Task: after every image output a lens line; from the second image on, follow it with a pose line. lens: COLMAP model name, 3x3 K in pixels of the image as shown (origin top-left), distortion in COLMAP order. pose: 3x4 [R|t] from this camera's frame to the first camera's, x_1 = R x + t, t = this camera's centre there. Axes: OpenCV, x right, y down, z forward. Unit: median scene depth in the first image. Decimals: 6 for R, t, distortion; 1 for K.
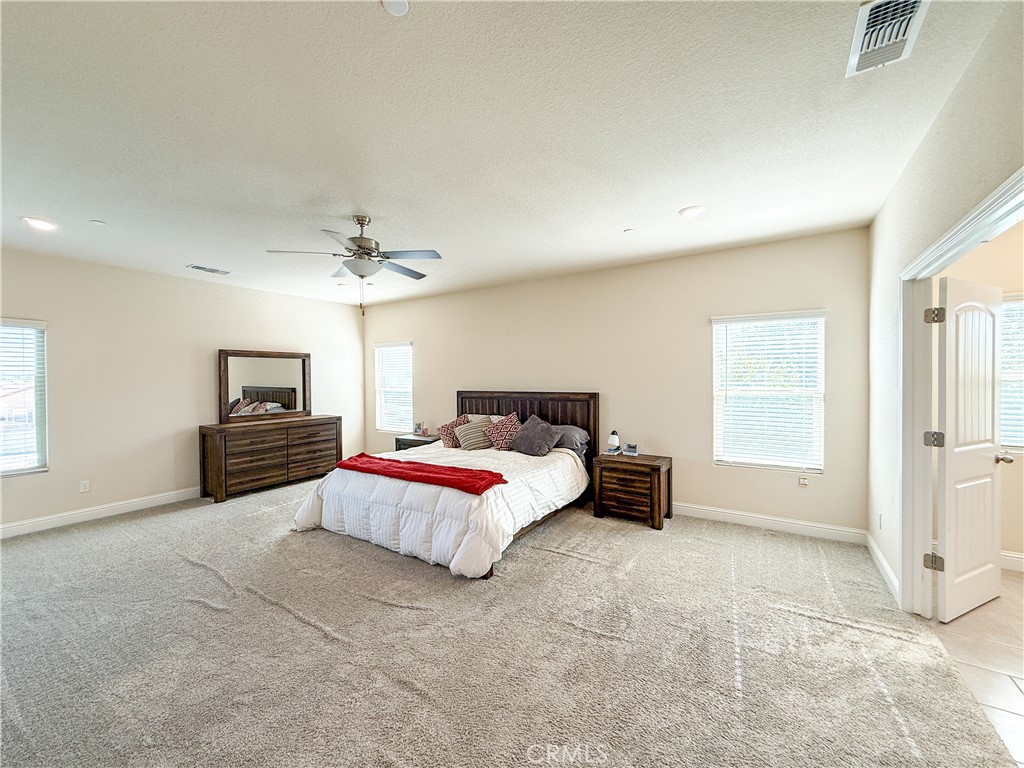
lens RADIAL K [[414.7, 0, 493.2], [0, 414.7, 380.1], [0, 0, 1]] dist [0.001842, 0.000155]
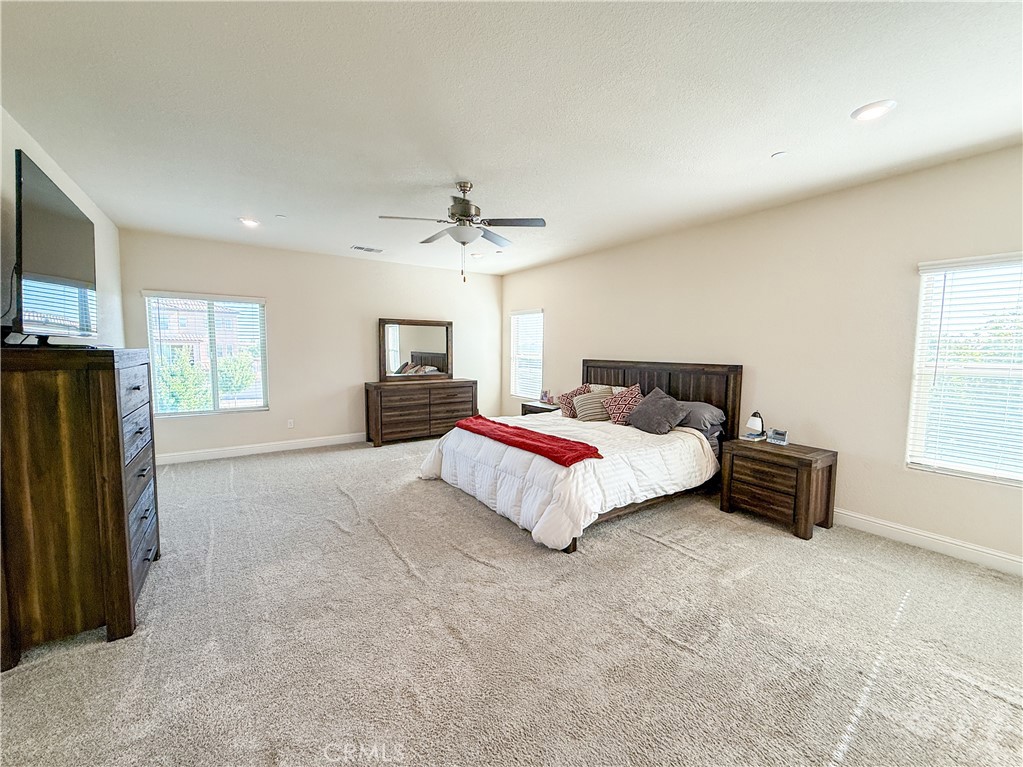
lens RADIAL K [[414.3, 0, 510.3], [0, 414.3, 380.7], [0, 0, 1]] dist [0.001842, 0.000155]
pose [[0.922482, 0.045550, -0.383343, 0.175452], [-0.017919, 0.996996, 0.075347, 0.008262], [0.385624, -0.062637, 0.920528, 0.072123]]
